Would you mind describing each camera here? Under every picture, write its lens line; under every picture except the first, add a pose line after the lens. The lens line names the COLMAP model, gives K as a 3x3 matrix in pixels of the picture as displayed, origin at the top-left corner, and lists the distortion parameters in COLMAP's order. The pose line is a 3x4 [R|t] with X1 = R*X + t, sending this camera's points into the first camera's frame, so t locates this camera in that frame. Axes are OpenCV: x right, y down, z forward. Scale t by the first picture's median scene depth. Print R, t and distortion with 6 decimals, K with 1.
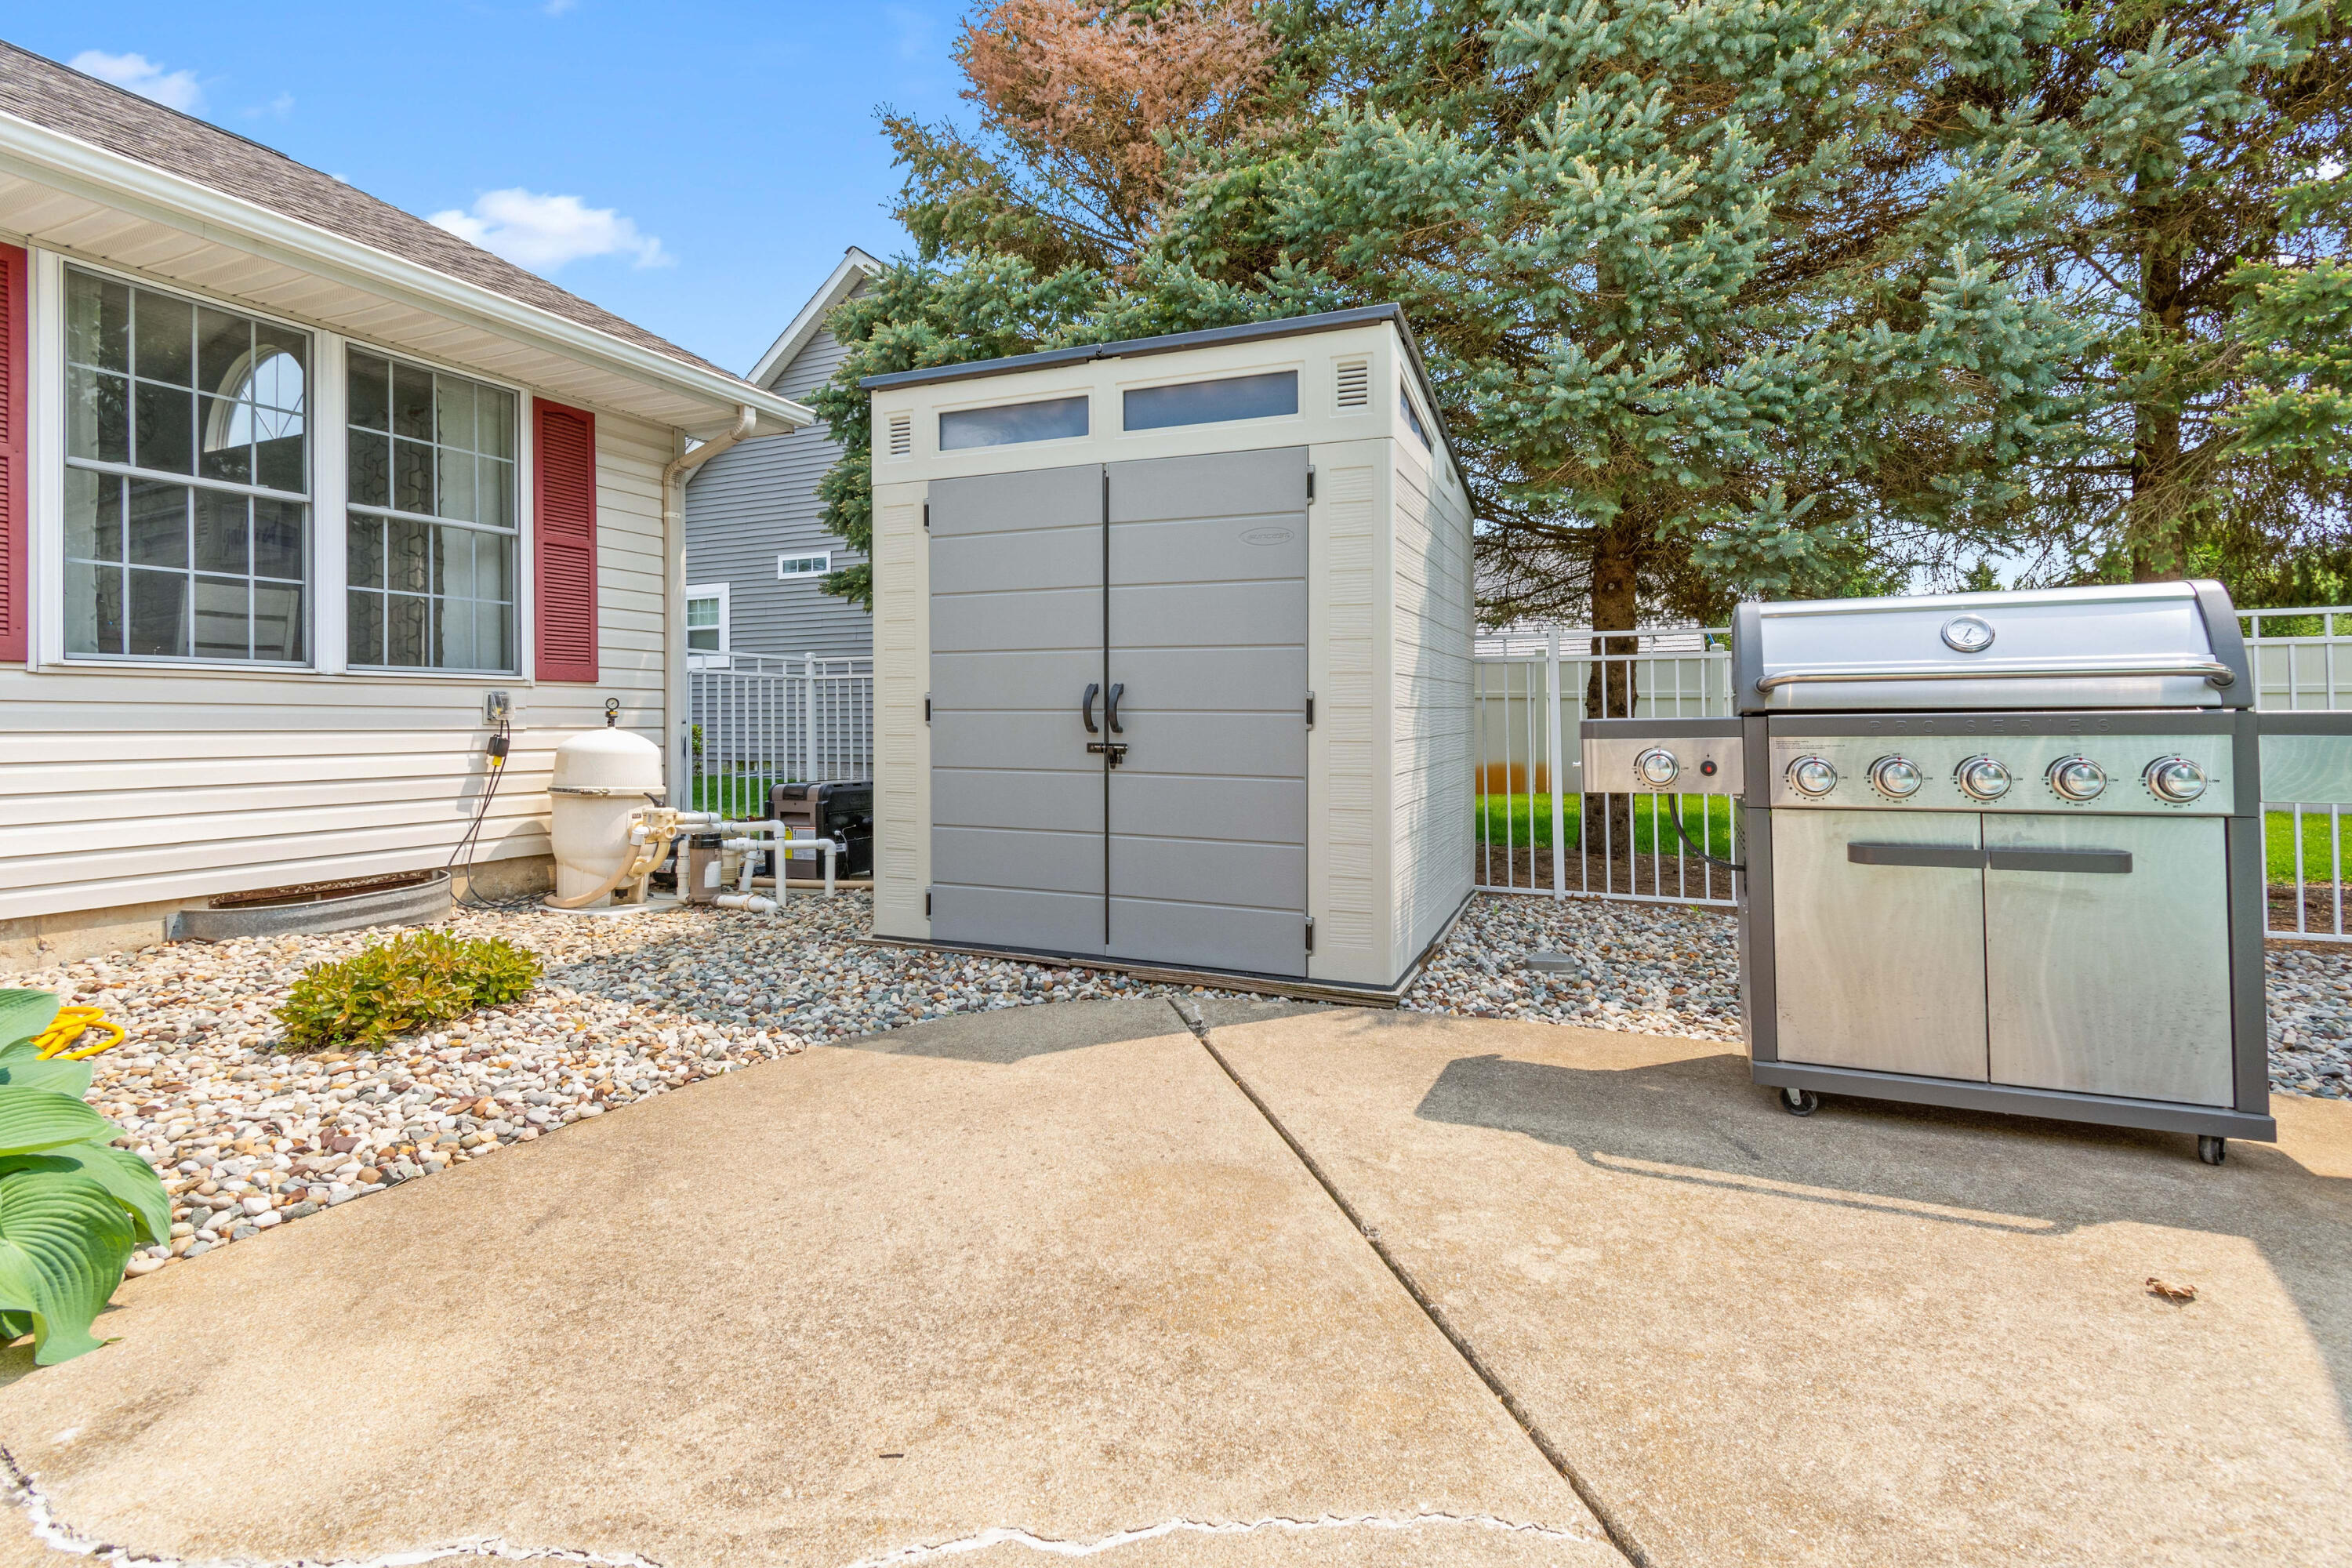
lens RADIAL K [[1070.7, 0, 1186.3], [0, 1070.7, 705.2], [0, 0, 1]] dist [0.002374, 0.000138]
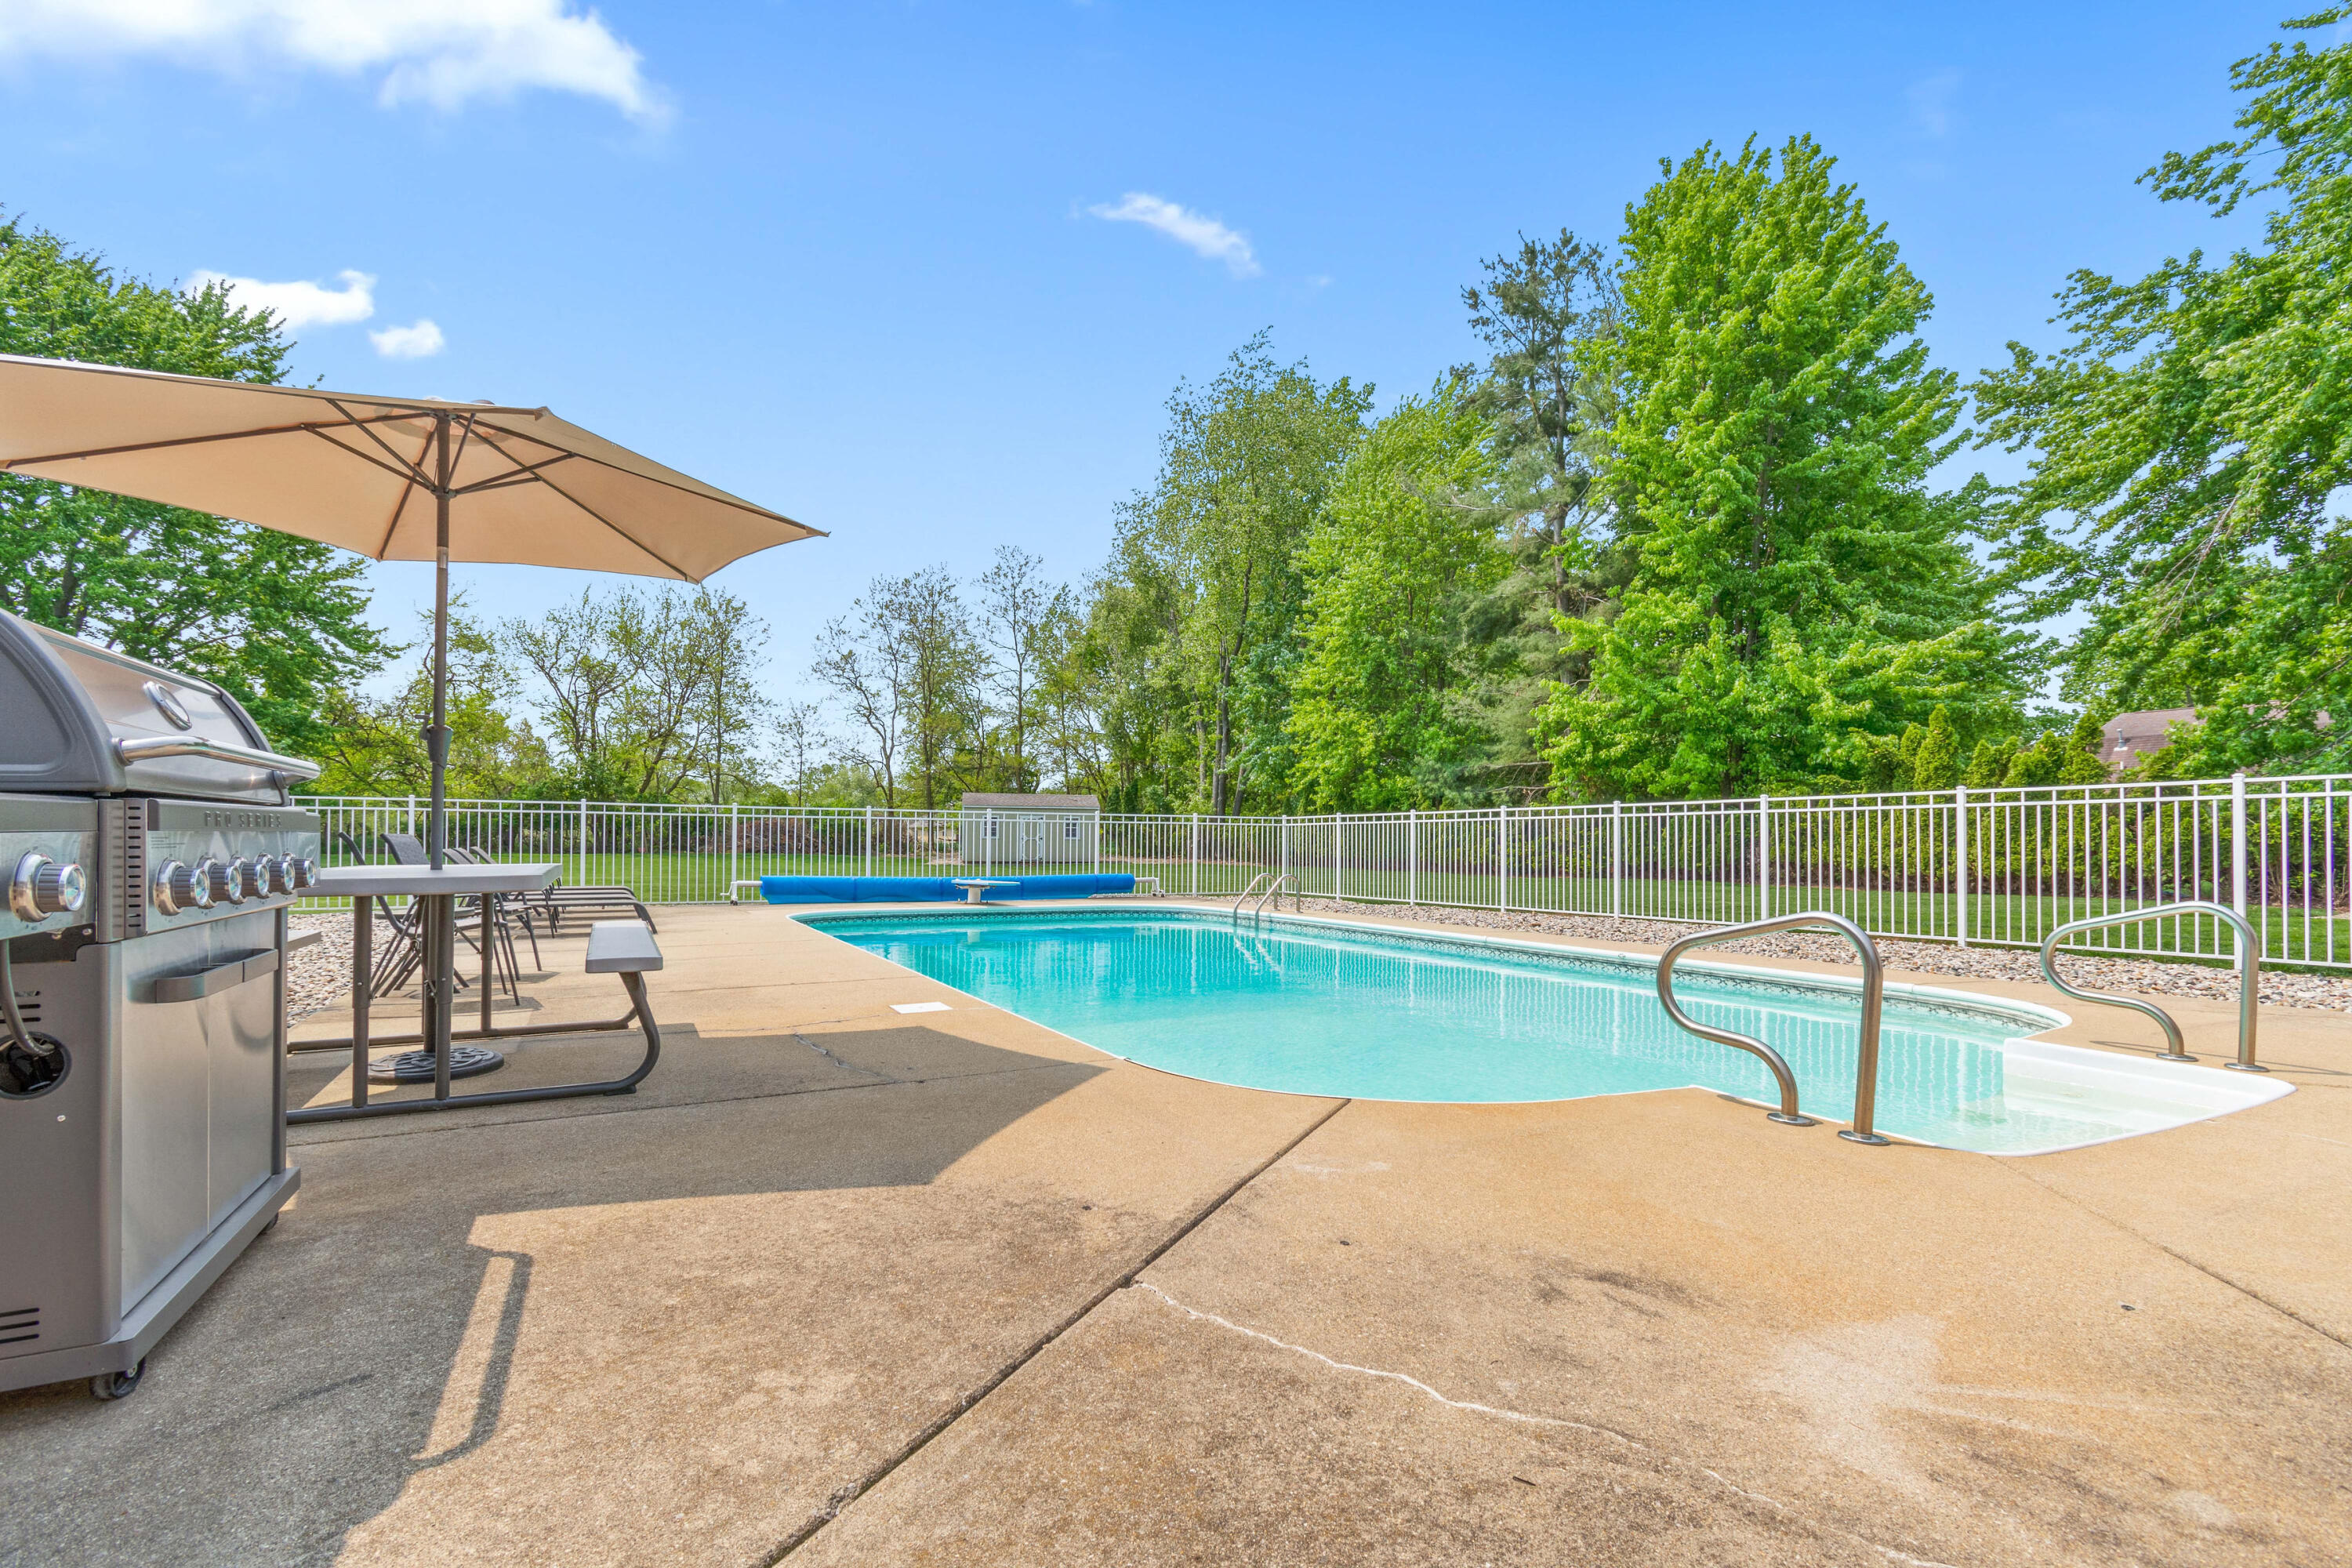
lens RADIAL K [[1051.1, 0, 1177.5], [0, 1051.1, 828.9], [0, 0, 1]] dist [0.002075, 0.000080]
pose [[-0.786529, 0.006501, 0.617519, -0.231129], [-0.014136, 0.999493, -0.028527, 0.024270], [-0.617391, -0.031167, -0.786039, 0.724438]]
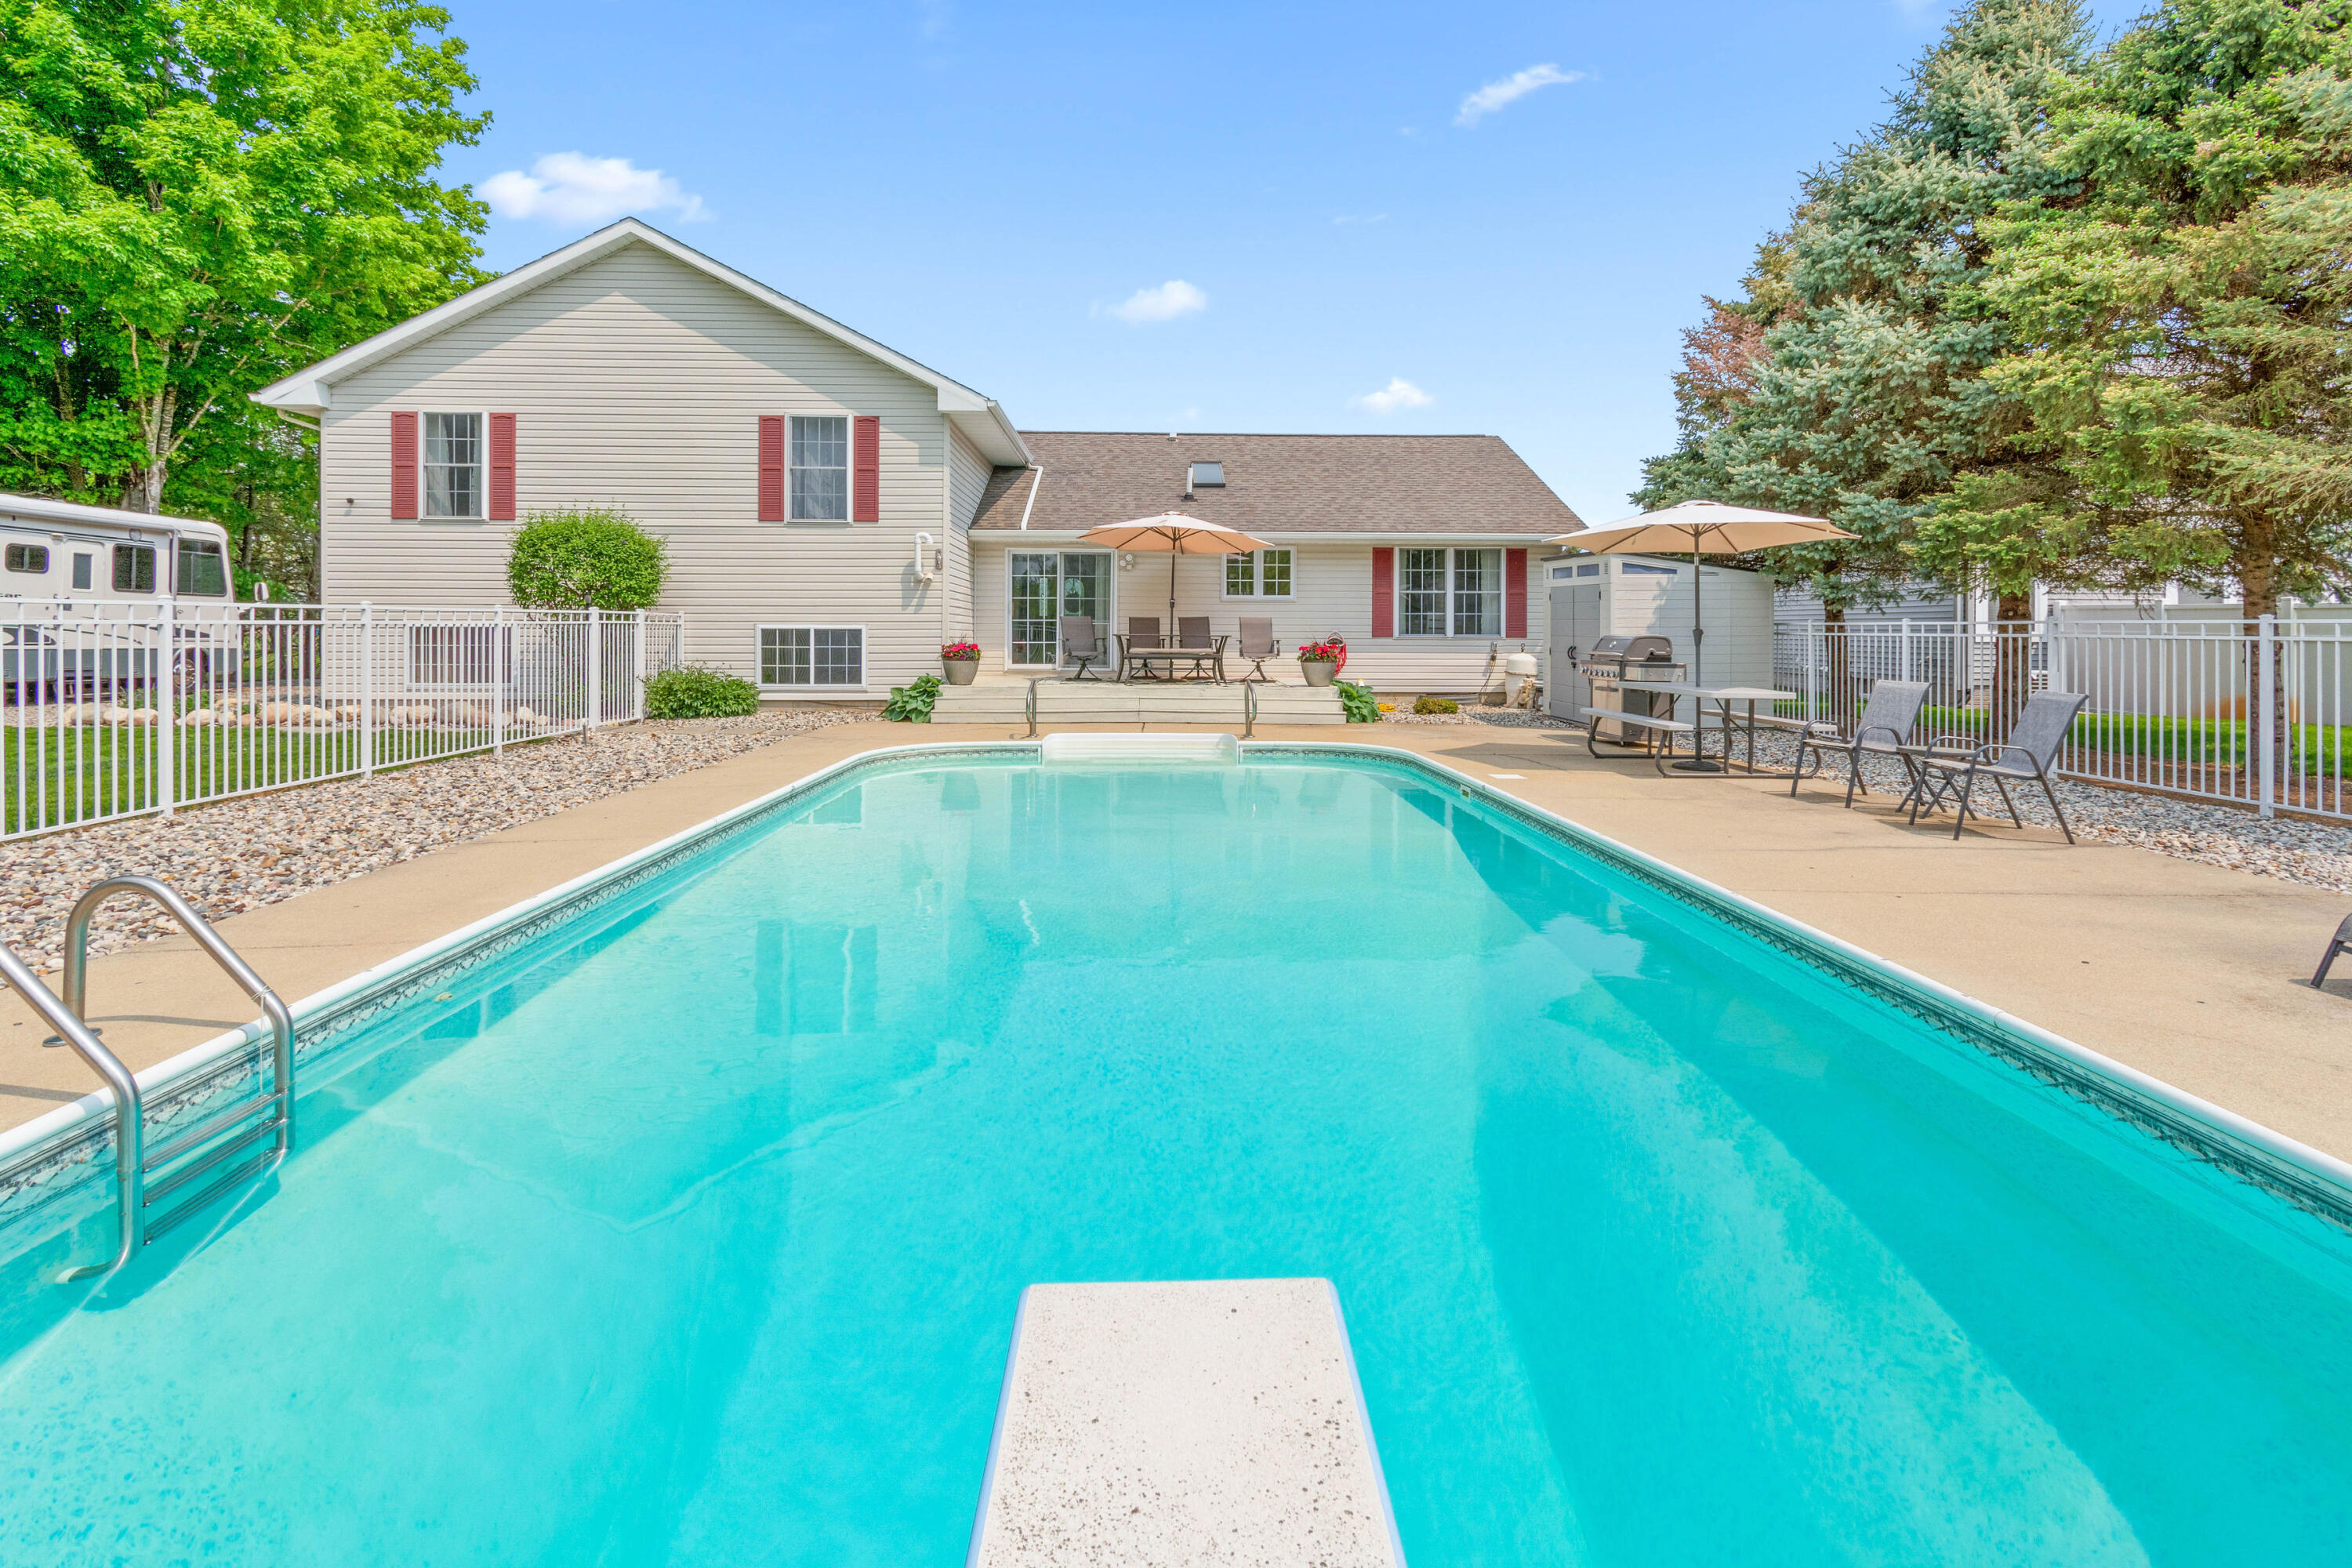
lens RADIAL K [[1080.2, 0, 1182.7], [0, 1080.2, 631.5], [0, 0, 1]] dist [0.002154, -0.001425]
pose [[0.434034, 0.006624, -0.900872, 2.754352], [0.007614, 0.999910, 0.011021, -0.125217], [0.900865, -0.011642, 0.433944, -1.858665]]
